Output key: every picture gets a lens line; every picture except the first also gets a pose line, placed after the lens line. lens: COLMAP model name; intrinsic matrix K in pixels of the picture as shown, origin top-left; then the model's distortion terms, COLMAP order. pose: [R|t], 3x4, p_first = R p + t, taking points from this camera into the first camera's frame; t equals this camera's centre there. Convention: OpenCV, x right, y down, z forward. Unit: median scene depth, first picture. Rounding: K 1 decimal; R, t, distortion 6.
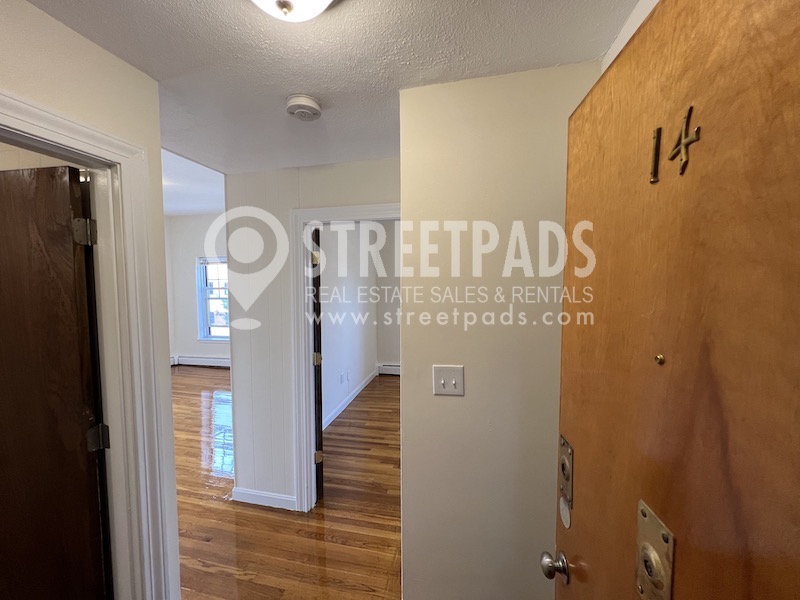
lens RADIAL K [[319.7, 0, 397.8], [0, 319.7, 299.7], [0, 0, 1]] dist [-0.000235, -0.000634]
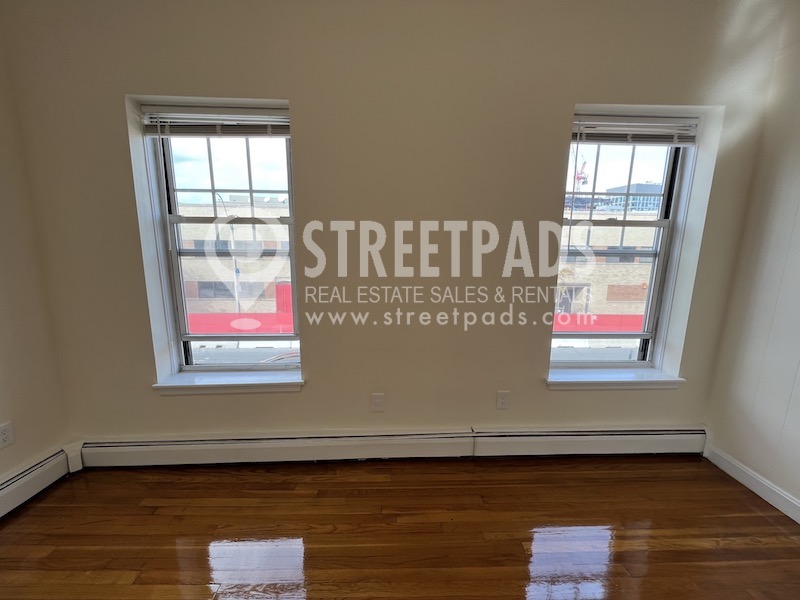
lens RADIAL K [[319.7, 0, 398.3], [0, 319.7, 305.0], [0, 0, 1]] dist [-0.000235, -0.000634]
pose [[0.967827, -0.027470, 0.250111, -0.989812], [0.000870, 0.994382, 0.105846, 0.029279], [-0.251613, -0.102223, 0.962414, 1.365930]]
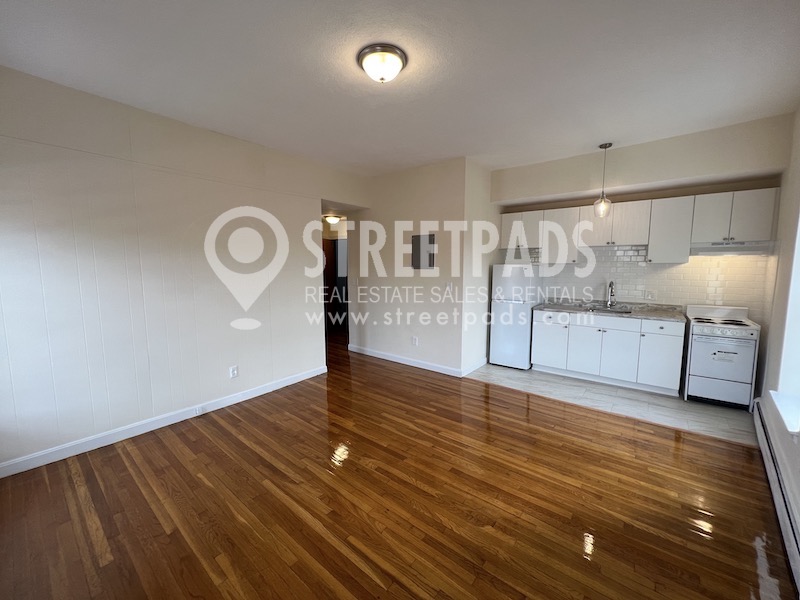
lens RADIAL K [[319.7, 0, 397.4], [0, 319.7, 298.8], [0, 0, 1]] dist [-0.000235, -0.000634]
pose [[-0.899201, -0.042733, 0.435444, -1.367530], [0.034623, 0.985149, 0.168177, -0.080572], [-0.436164, 0.166301, -0.884367, 1.950934]]
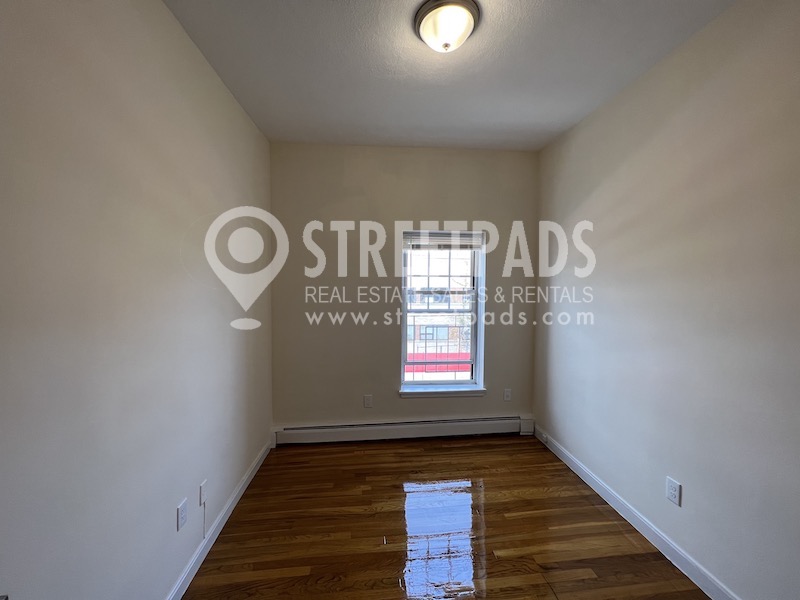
lens RADIAL K [[319.7, 0, 395.3], [0, 319.7, 301.6], [0, 0, 1]] dist [-0.000235, -0.000634]
pose [[0.954575, -0.004344, 0.297938, -0.046382], [0.008201, 0.999898, -0.011698, -0.024841], [-0.297857, 0.013610, 0.954513, 0.718607]]
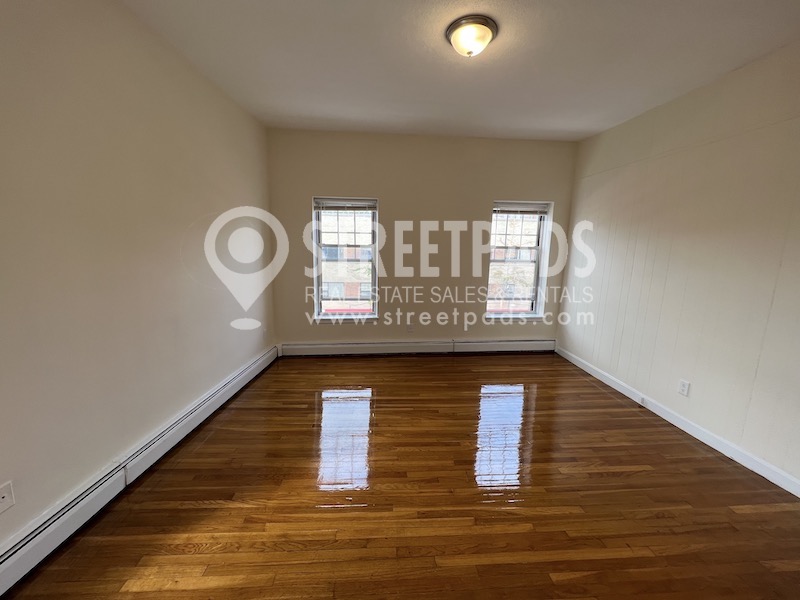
lens RADIAL K [[319.7, 0, 396.4], [0, 319.7, 296.5], [0, 0, 1]] dist [-0.000235, -0.000634]
pose [[0.954025, -0.024951, 0.298687, -1.382428], [-0.003599, 0.995504, 0.094654, 0.018250], [-0.299706, -0.091377, 0.949646, 0.604897]]
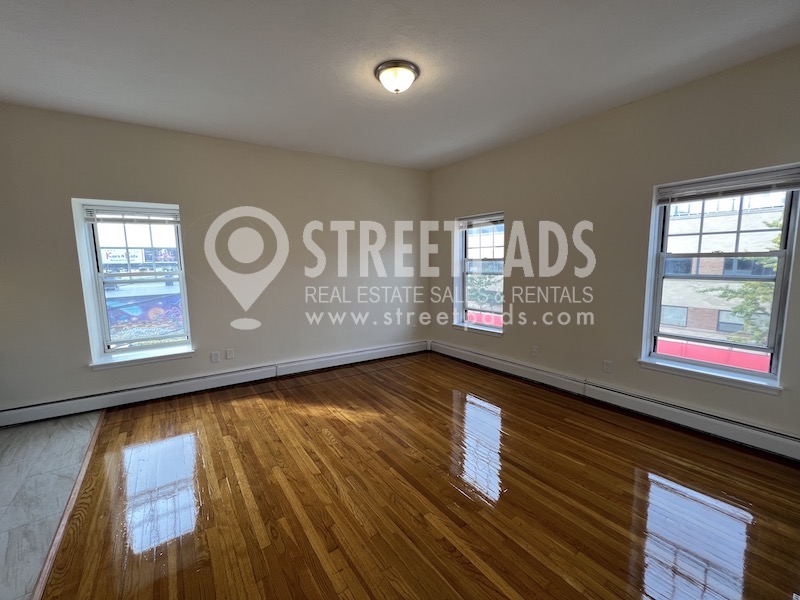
lens RADIAL K [[319.7, 0, 397.8], [0, 319.7, 297.4], [0, 0, 1]] dist [-0.000235, -0.000634]
pose [[0.761949, 0.069961, -0.643847, -0.464944], [-0.032491, 0.997026, 0.069886, 0.013329], [0.646821, -0.032331, 0.761956, 0.647018]]
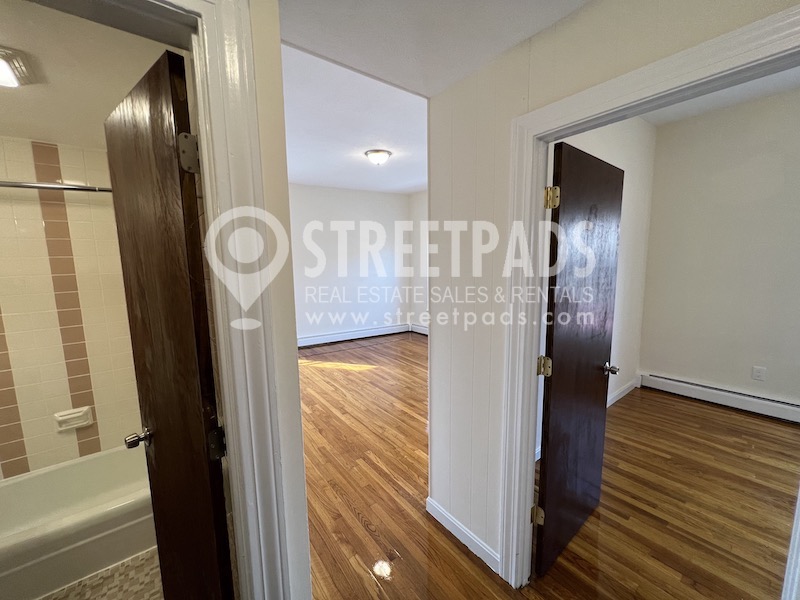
lens RADIAL K [[319.7, 0, 397.4], [0, 319.7, 297.4], [0, 0, 1]] dist [-0.000235, -0.000634]
pose [[0.768341, 0.067754, -0.636444, -0.067775], [-0.026513, 0.996897, 0.074118, 0.012426], [0.639491, -0.040074, 0.767753, 0.271893]]
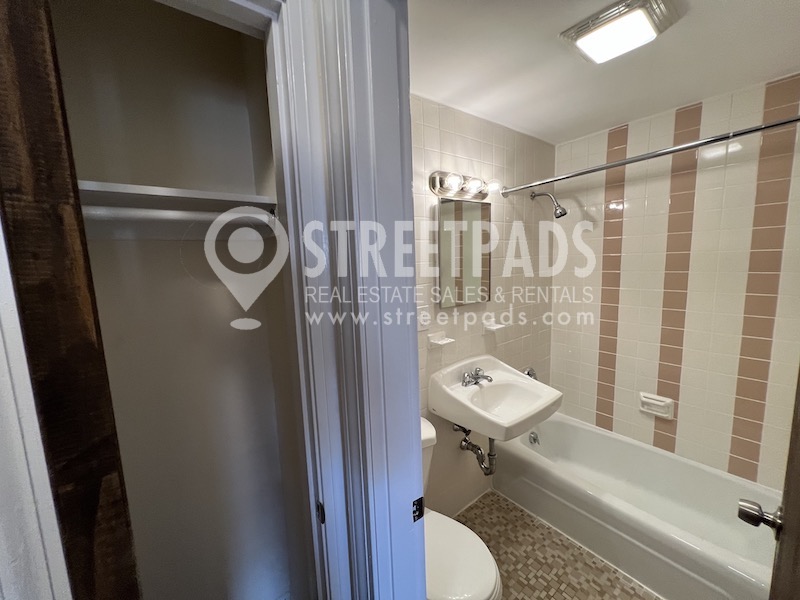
lens RADIAL K [[319.7, 0, 397.0], [0, 319.7, 298.9], [0, 0, 1]] dist [-0.000235, -0.000634]
pose [[-0.643650, 0.124615, -0.755106, -0.214999], [-0.011801, 0.984921, 0.172601, 0.021324], [0.765229, 0.120006, -0.632474, 0.325932]]
